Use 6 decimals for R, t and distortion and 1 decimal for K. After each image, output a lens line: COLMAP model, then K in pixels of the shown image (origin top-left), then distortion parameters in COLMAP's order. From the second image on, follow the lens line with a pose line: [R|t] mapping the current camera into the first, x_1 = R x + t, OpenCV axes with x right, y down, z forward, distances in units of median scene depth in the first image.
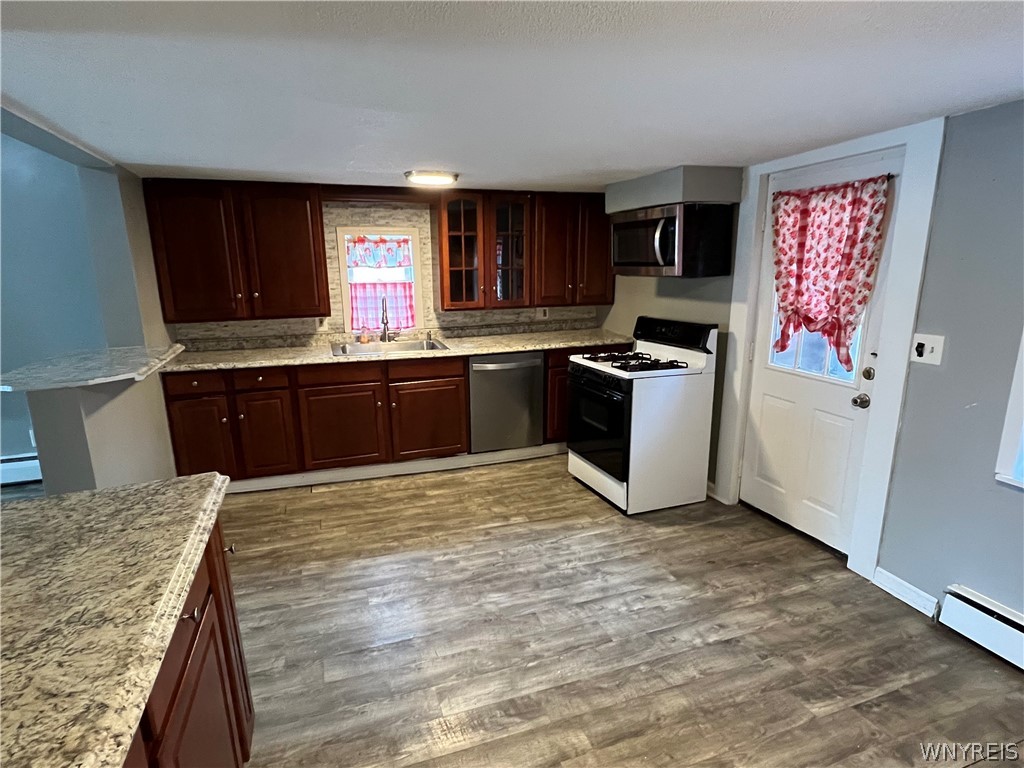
lens RADIAL K [[539.0, 0, 511.8], [0, 539.0, 385.2], [0, 0, 1]] dist [0.000176, -0.000812]
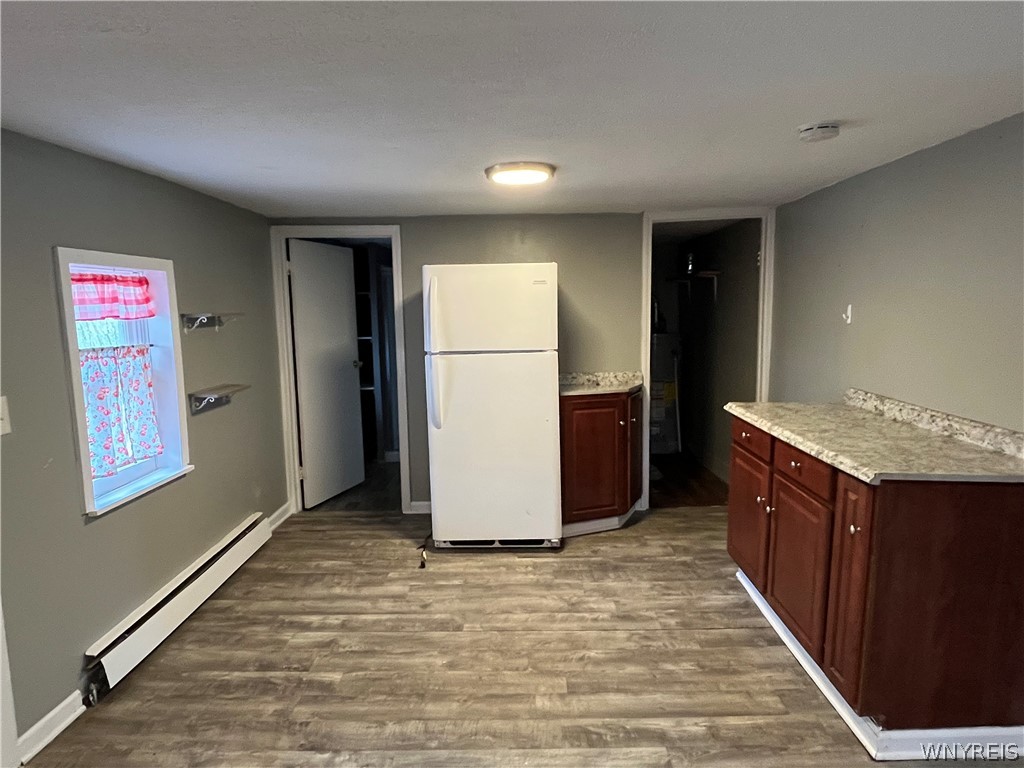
lens RADIAL K [[605.4, 0, 511.4], [0, 605.4, 381.6], [0, 0, 1]] dist [0.002529, 0.000111]
pose [[-0.933527, -0.015455, 0.358174, -0.112663], [0.110581, 0.937944, 0.328685, -0.175358], [-0.341027, 0.346443, -0.873887, 0.826283]]
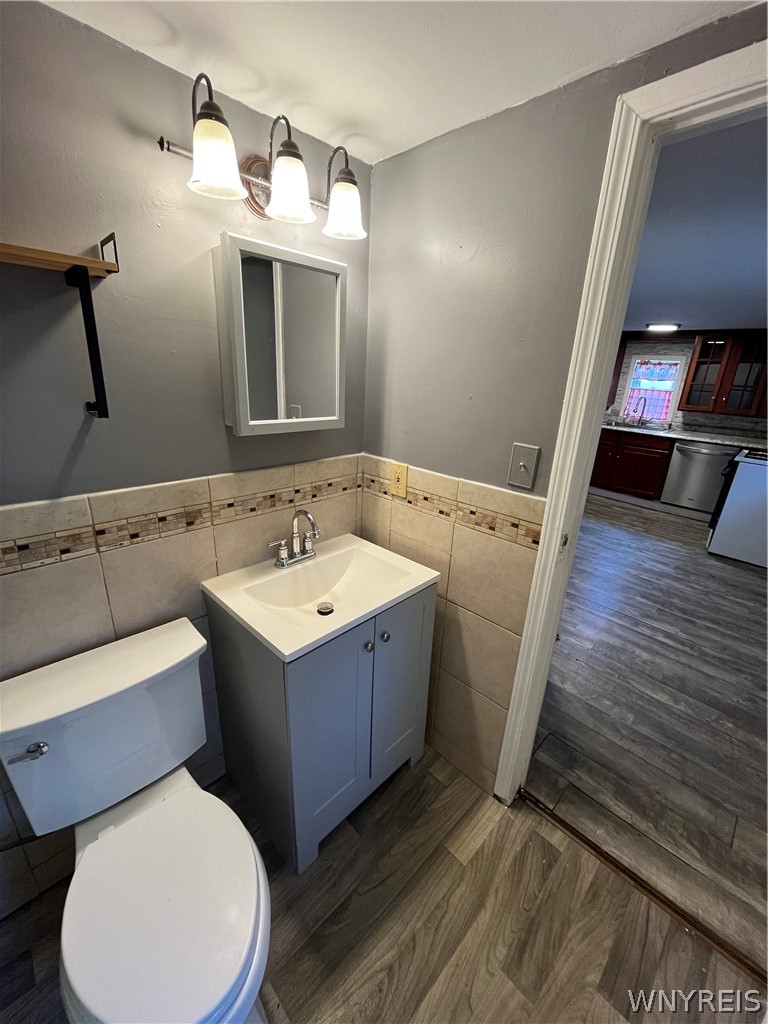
lens RADIAL K [[412.6, 0, 389.4], [0, 412.6, 513.6], [0, 0, 1]] dist [-0.002391, -0.000028]
pose [[0.428552, 0.327207, -0.842187, 0.632407], [-0.255227, 0.937999, 0.234559, 0.080193], [0.866719, 0.114428, 0.485493, -0.286040]]
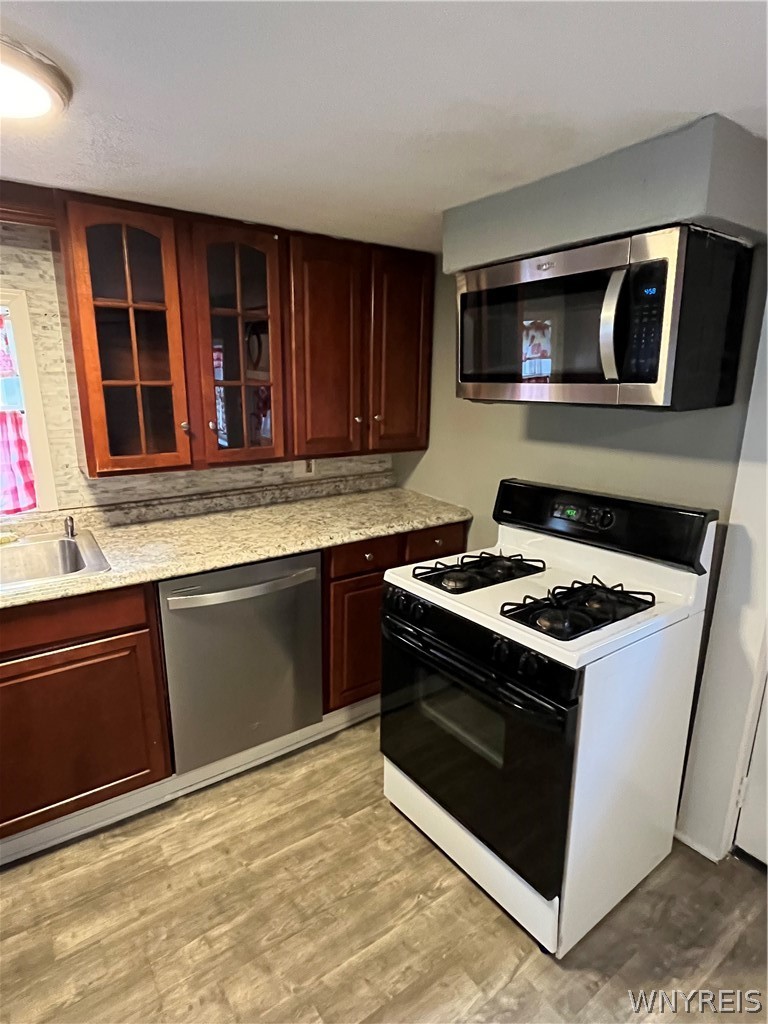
lens RADIAL K [[539.0, 0, 383.2], [0, 539.0, 512.3], [0, 0, 1]] dist [0.000176, -0.000812]
pose [[0.965056, -0.045482, 0.258067, -0.012013], [0.042555, 0.998951, 0.016918, -0.106621], [-0.258566, -0.005345, 0.965979, 0.508235]]
